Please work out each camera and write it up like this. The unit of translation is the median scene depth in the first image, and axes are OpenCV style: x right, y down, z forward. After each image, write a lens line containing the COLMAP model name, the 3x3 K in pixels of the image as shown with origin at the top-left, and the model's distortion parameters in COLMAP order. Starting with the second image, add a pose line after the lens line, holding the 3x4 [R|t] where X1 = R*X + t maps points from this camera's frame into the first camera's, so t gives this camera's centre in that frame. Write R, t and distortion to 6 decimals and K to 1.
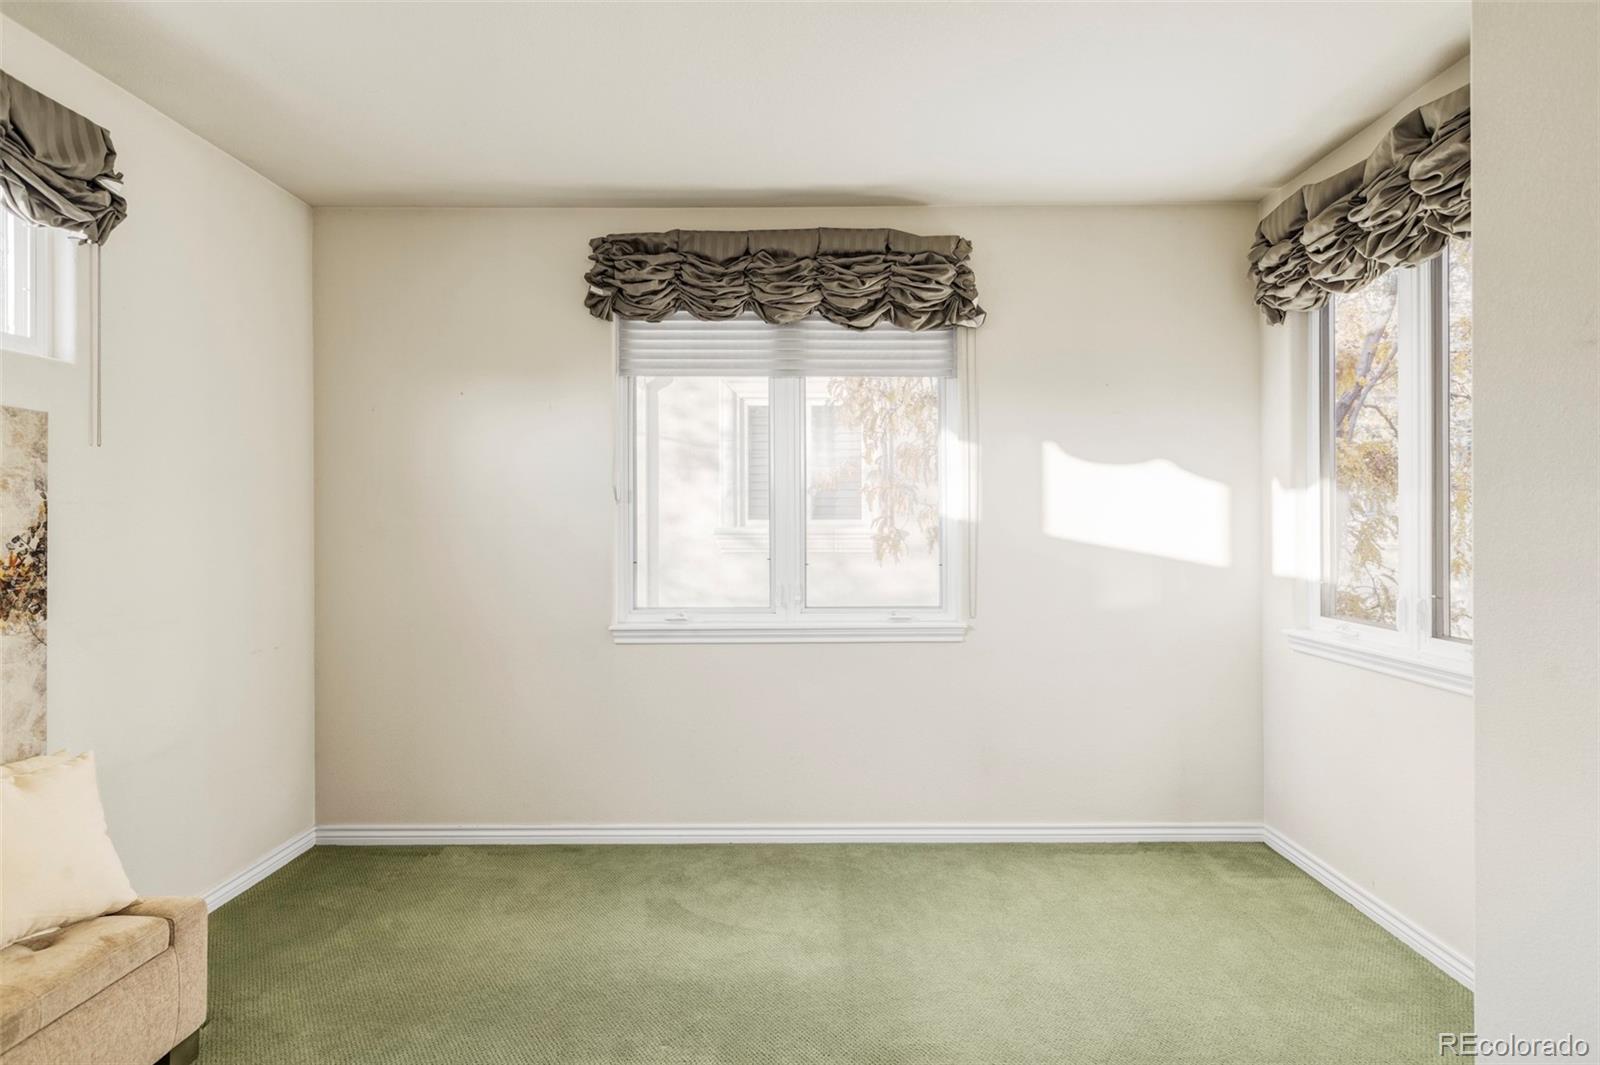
lens RADIAL K [[848.9, 0, 803.6], [0, 848.9, 516.0], [0, 0, 1]] dist [0.004688, -0.000637]
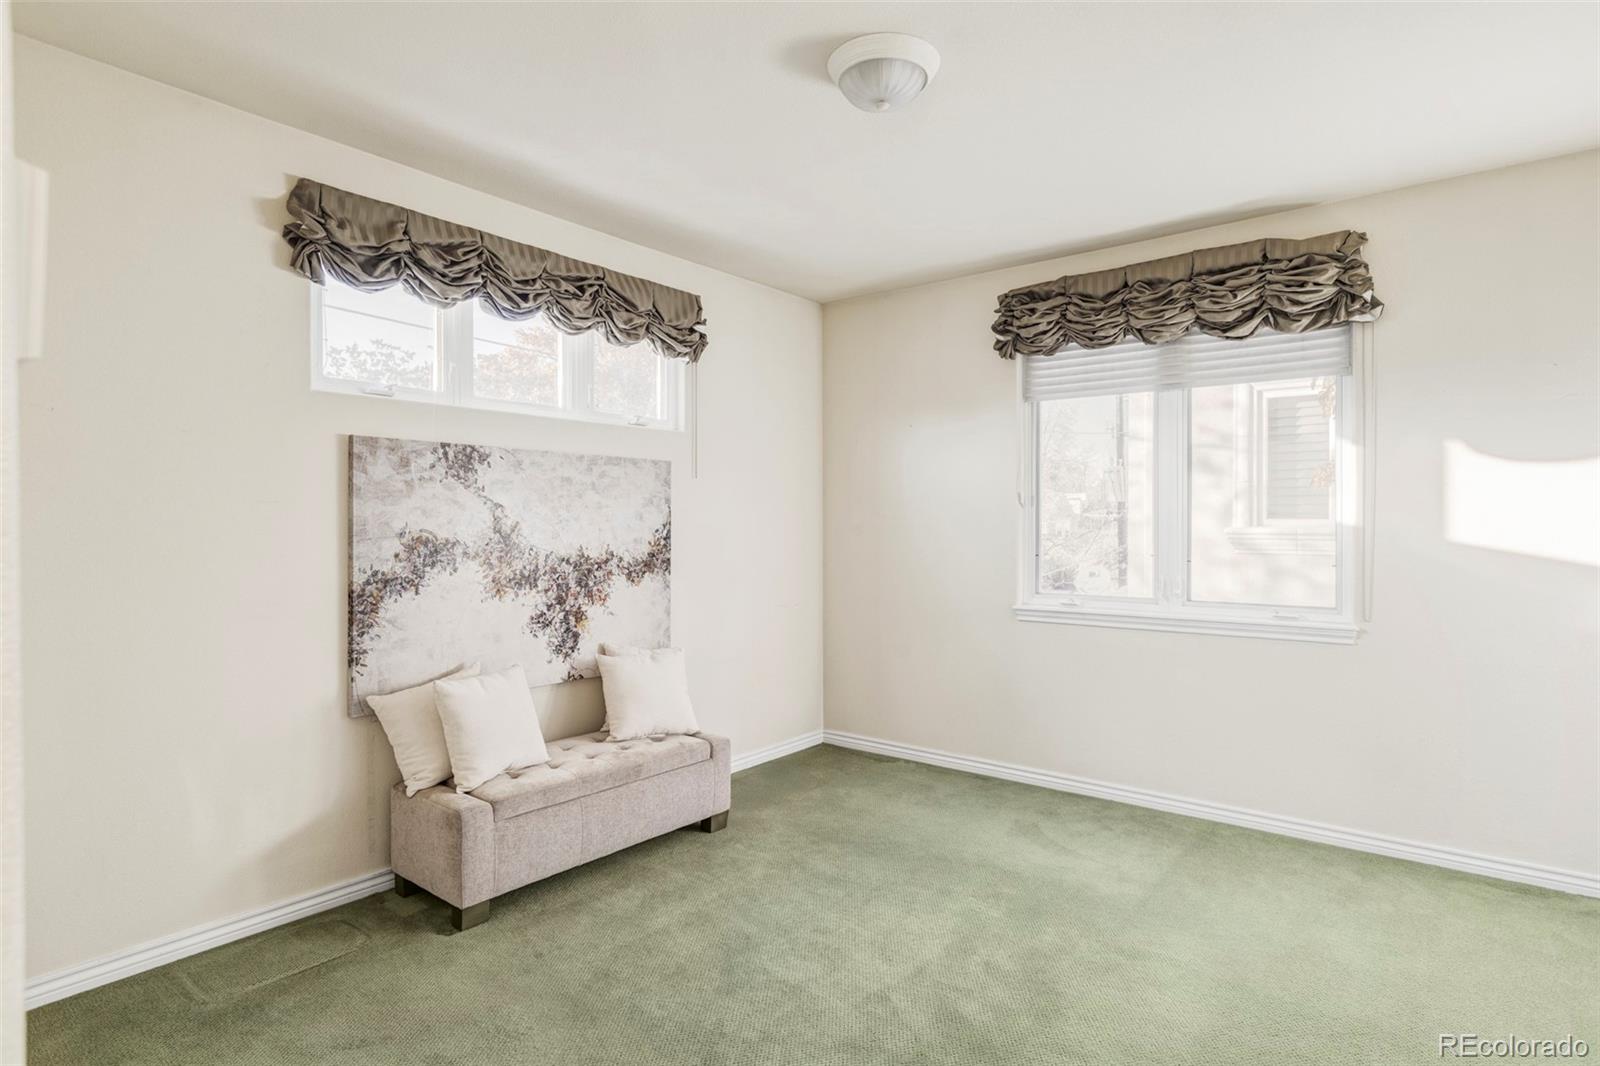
lens RADIAL K [[848.9, 0, 803.6], [0, 848.9, 516.5], [0, 0, 1]] dist [0.004688, -0.000637]
pose [[0.785763, -0.001882, -0.618525, 0.301764], [0.003633, 0.999992, 0.001574, -0.003649], [0.618517, -0.003484, 0.785764, -0.165354]]
